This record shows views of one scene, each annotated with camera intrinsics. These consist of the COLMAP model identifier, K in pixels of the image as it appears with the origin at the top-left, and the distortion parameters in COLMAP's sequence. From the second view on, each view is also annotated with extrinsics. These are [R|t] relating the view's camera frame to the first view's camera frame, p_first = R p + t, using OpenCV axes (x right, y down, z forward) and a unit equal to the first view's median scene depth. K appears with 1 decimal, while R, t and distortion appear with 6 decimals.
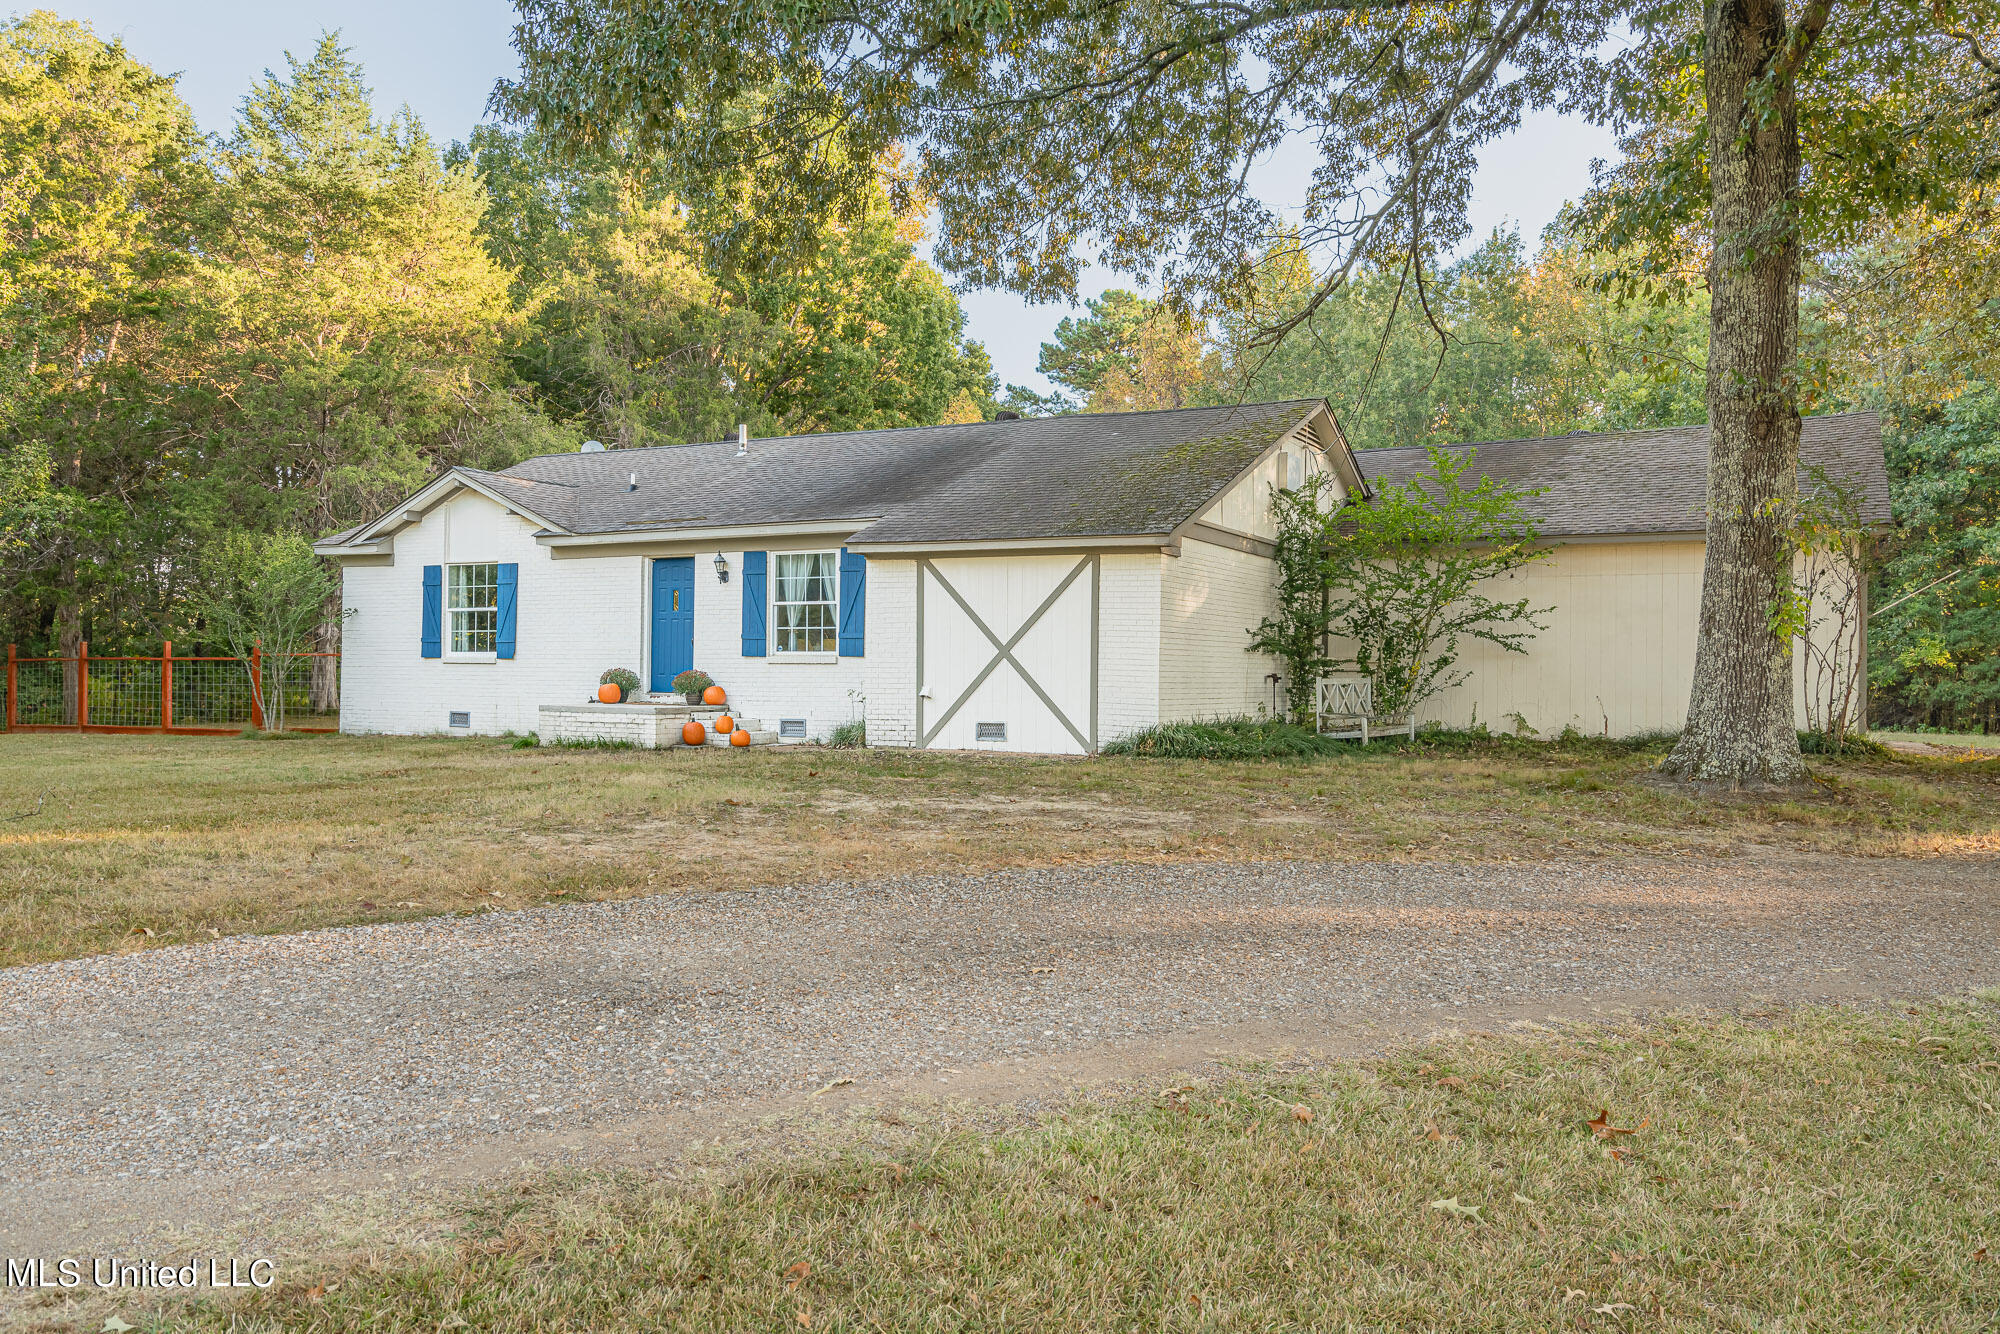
lens RADIAL K [[1565.5, 0, 992.0], [0, 1565.5, 677.0], [0, 0, 1]] dist [-0.001893, -0.003413]
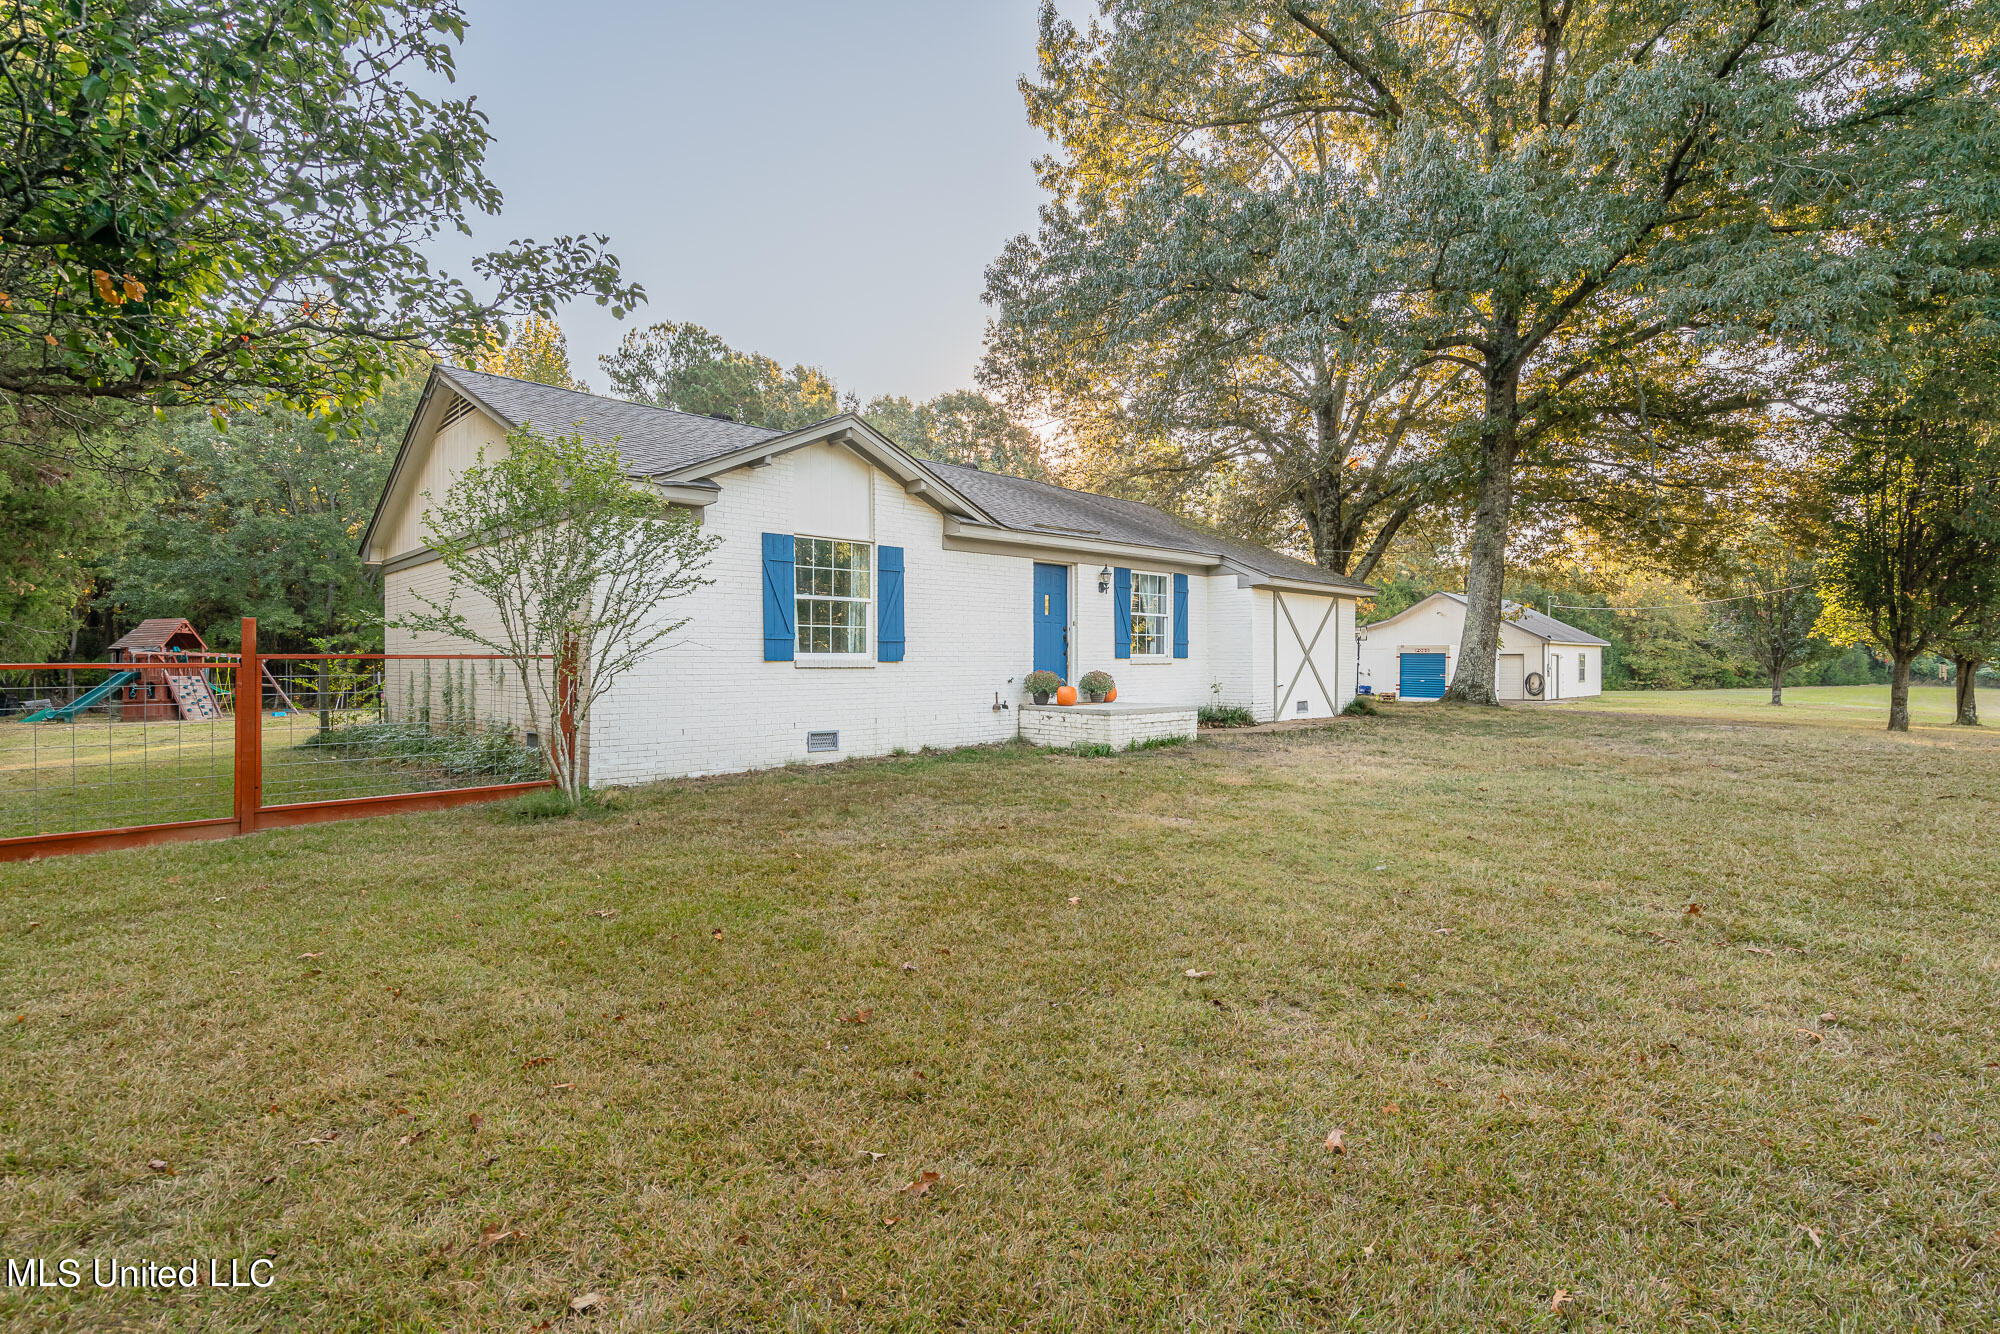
lens RADIAL K [[917.3, 0, 1001.9], [0, 917.3, 664.3], [0, 0, 1]] dist [-0.002641, -0.000054]
pose [[0.294684, -0.014645, 0.955483, -0.830186], [0.004925, 0.999893, 0.013807, -0.018053], [-0.955582, 0.000637, 0.294725, 0.878962]]
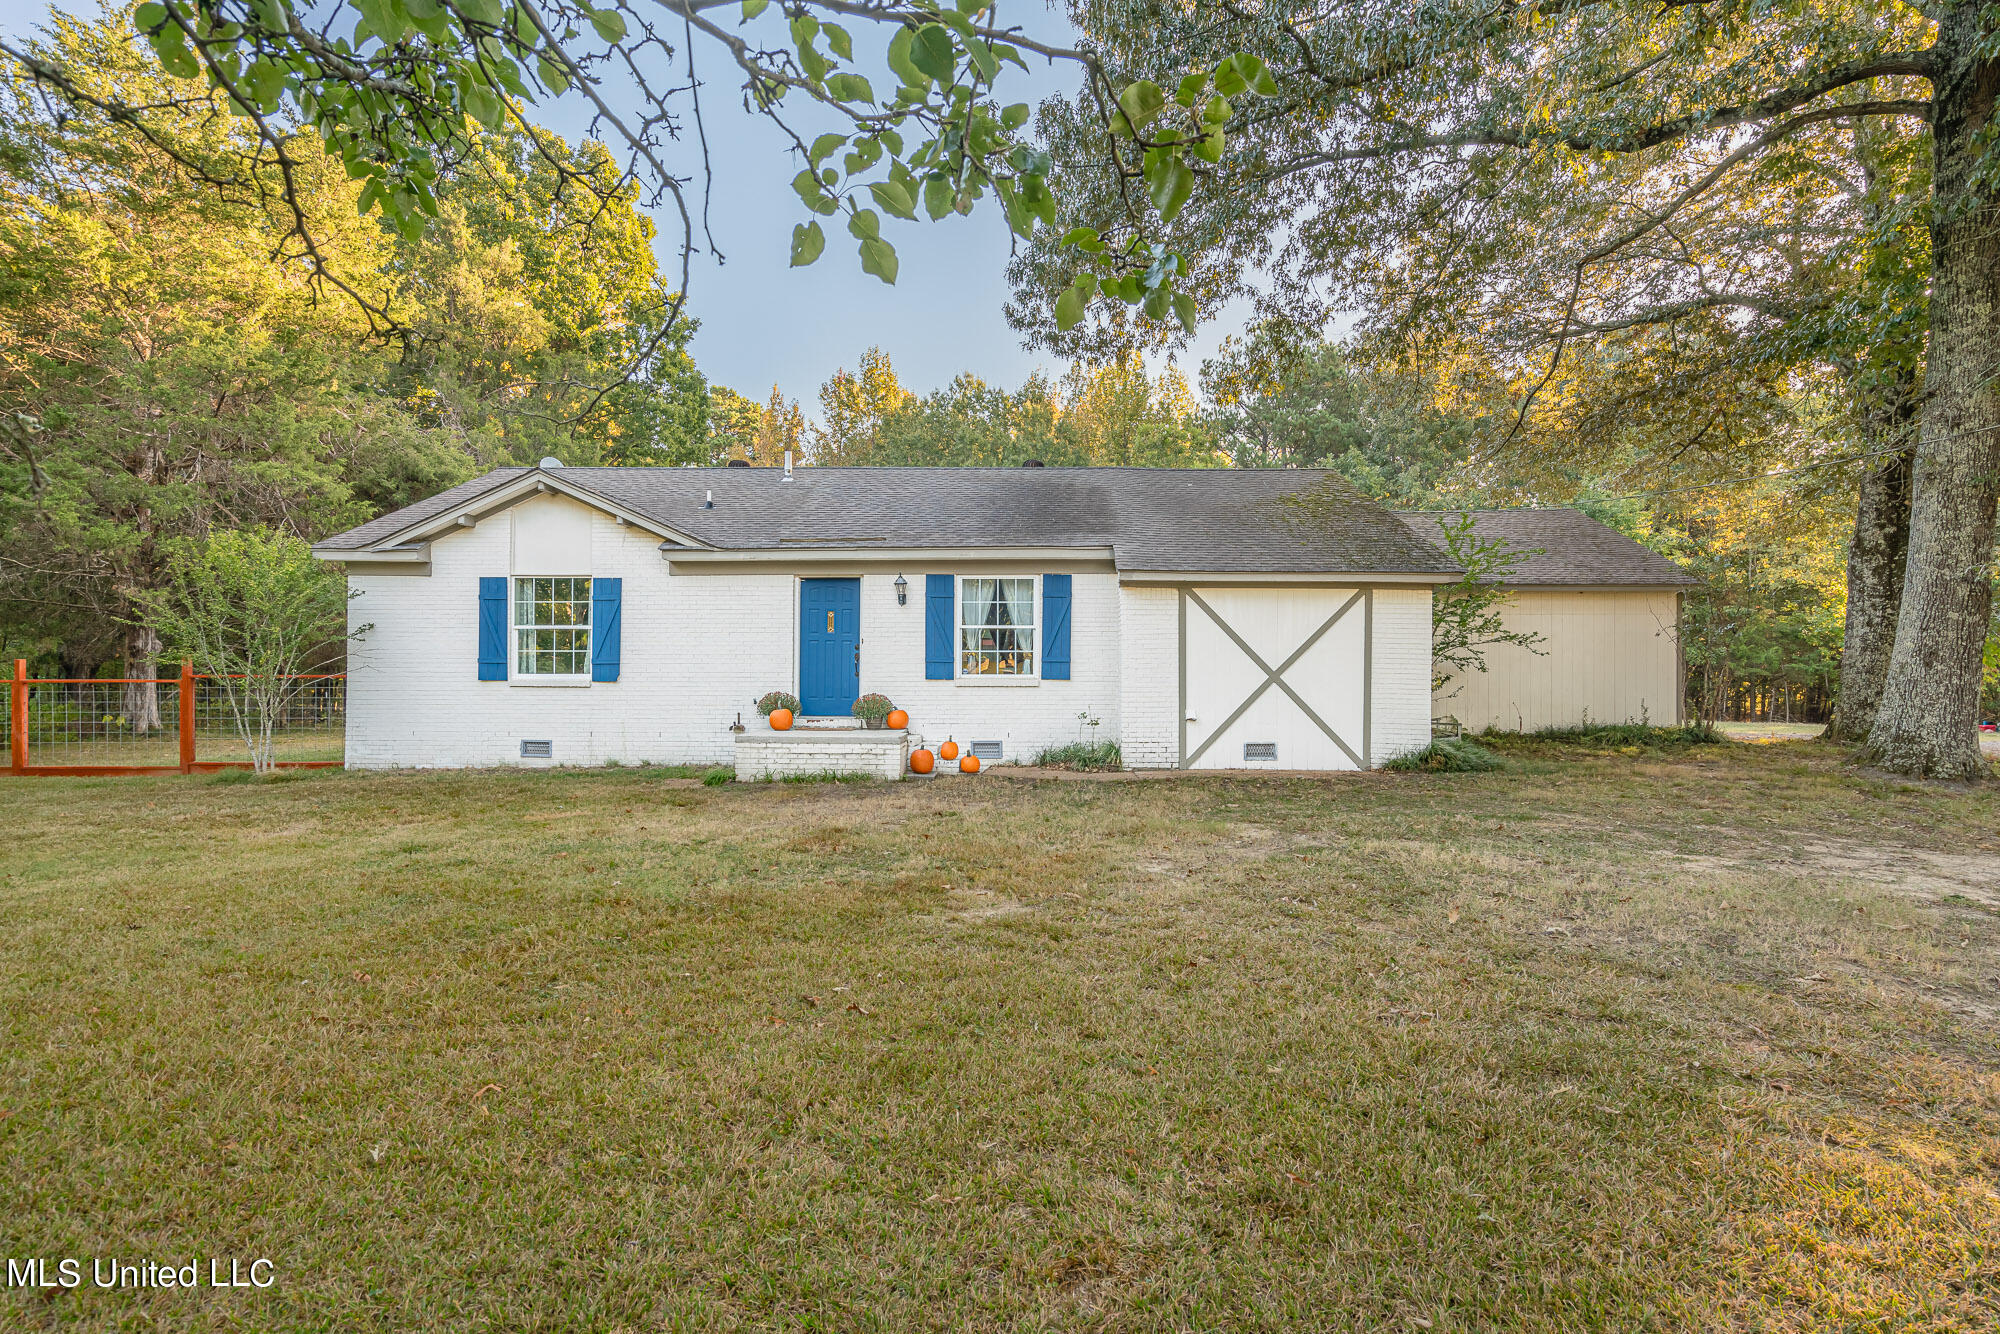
lens RADIAL K [[1039.1, 0, 1006.9], [0, 1039.1, 677.5], [0, 0, 1]] dist [0.001335, -0.000857]
pose [[0.891778, -0.008730, 0.452388, -0.413043], [0.005580, 0.999950, 0.008297, -0.019532], [-0.452438, -0.004875, 0.891782, 0.383084]]
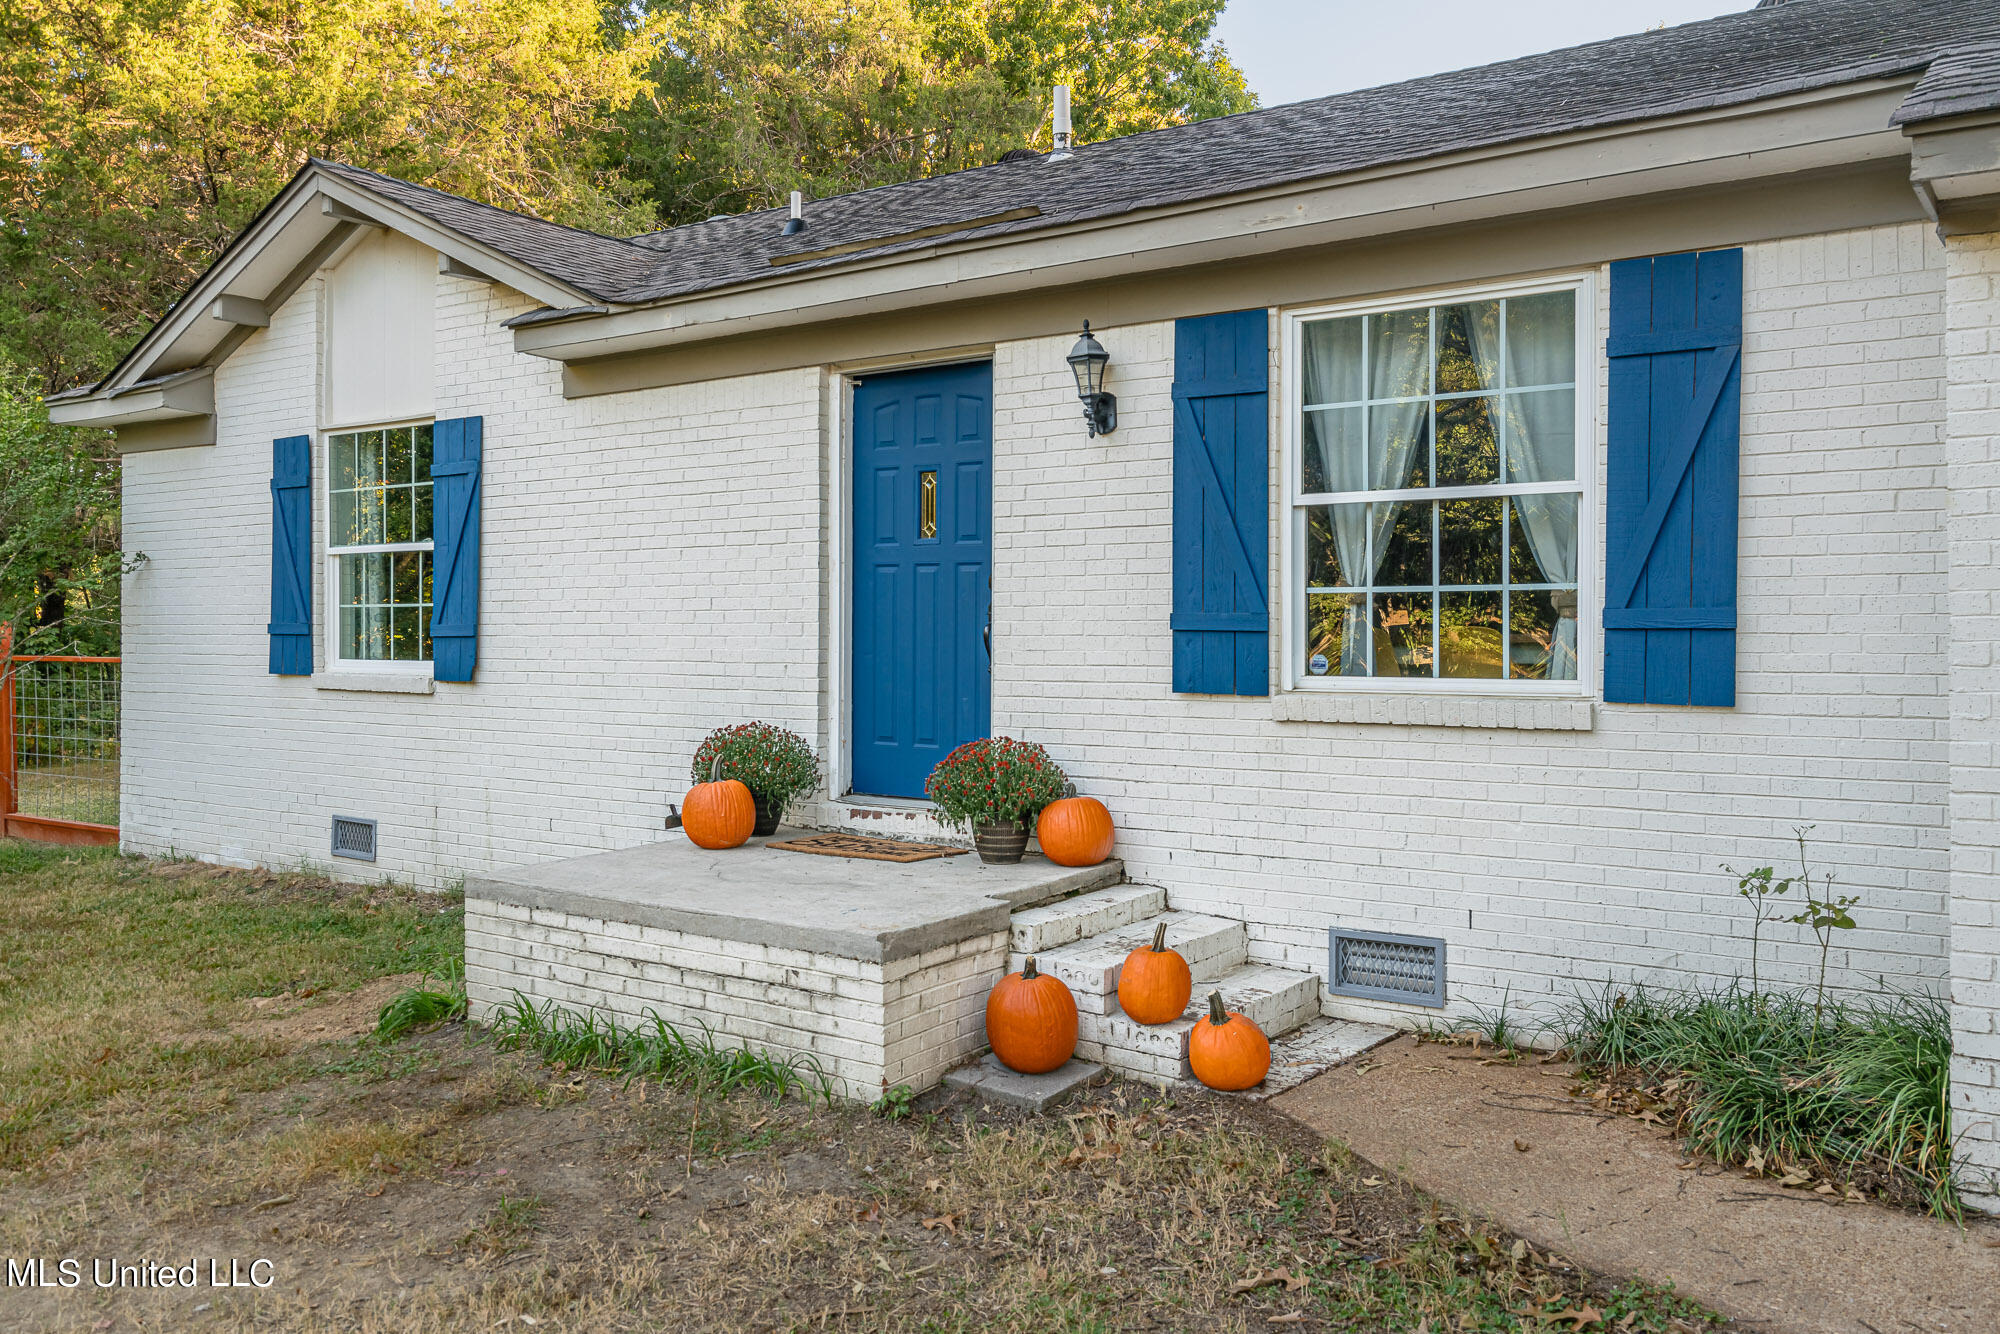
lens RADIAL K [[1565.5, 0, 1008.3], [0, 1565.5, 636.4], [0, 0, 1]] dist [-0.001893, -0.003413]
pose [[0.994559, -0.008776, -0.103804, -0.159652], [0.009132, 0.999954, 0.002957, -0.024194], [0.103773, -0.003889, 0.994593, 0.715872]]
